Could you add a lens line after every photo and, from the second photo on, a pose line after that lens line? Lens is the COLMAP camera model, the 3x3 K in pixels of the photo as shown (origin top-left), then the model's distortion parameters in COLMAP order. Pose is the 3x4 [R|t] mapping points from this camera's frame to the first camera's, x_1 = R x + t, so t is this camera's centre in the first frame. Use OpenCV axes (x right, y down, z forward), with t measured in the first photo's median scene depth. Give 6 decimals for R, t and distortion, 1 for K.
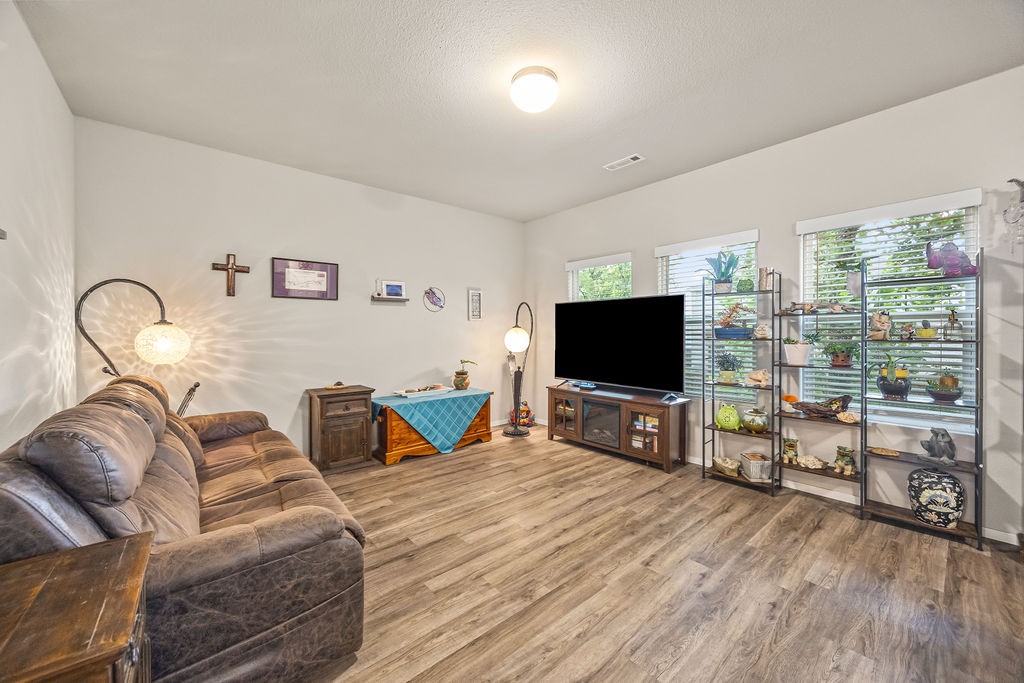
lens RADIAL K [[388.8, 0, 514.5], [0, 388.8, 335.2], [0, 0, 1]] dist [-0.001354, 0.000339]
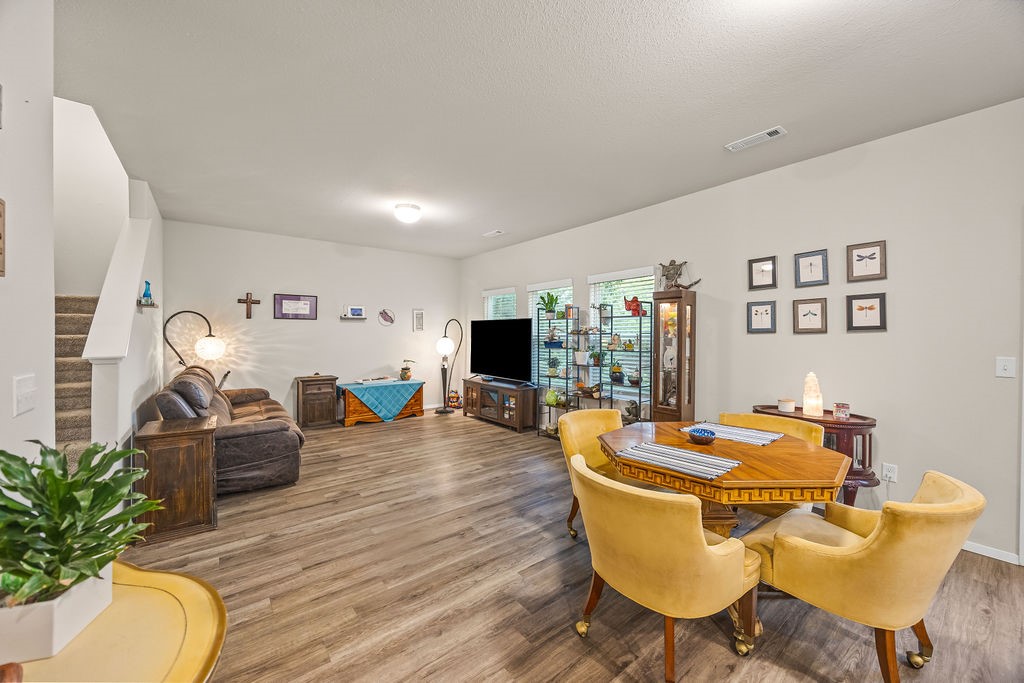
lens RADIAL K [[388.8, 0, 512.4], [0, 388.8, 337.7], [0, 0, 1]] dist [-0.001354, 0.000339]
pose [[0.998893, 0.008140, -0.046325, 0.438545], [-0.008114, 0.999967, 0.000748, -0.029960], [0.046330, -0.000371, 0.998926, -0.562057]]
